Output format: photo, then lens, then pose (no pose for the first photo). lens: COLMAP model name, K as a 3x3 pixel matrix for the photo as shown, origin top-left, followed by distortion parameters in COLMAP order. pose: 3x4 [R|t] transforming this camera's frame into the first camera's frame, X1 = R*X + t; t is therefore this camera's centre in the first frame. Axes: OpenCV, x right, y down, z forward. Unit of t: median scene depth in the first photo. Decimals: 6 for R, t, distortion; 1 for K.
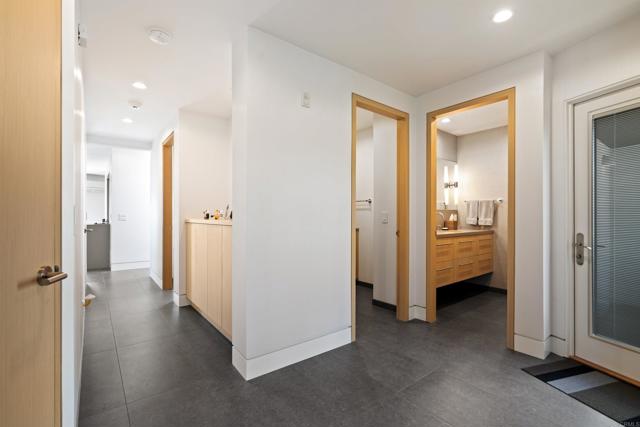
lens RADIAL K [[287.6, 0, 321.4], [0, 287.6, 217.4], [0, 0, 1]] dist [0.000966, 0.000176]
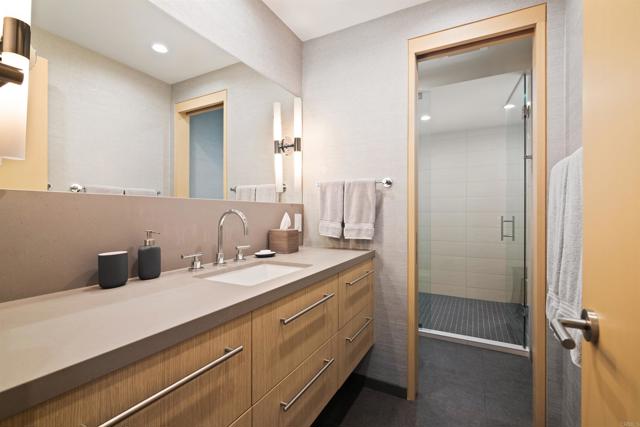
lens RADIAL K [[287.6, 0, 323.2], [0, 287.6, 215.4], [0, 0, 1]] dist [0.000966, 0.000176]
pose [[0.917086, -0.002719, 0.398680, 0.344313], [0.006415, 0.999948, -0.007937, -0.005791], [-0.398637, 0.009837, 0.917056, 0.616126]]
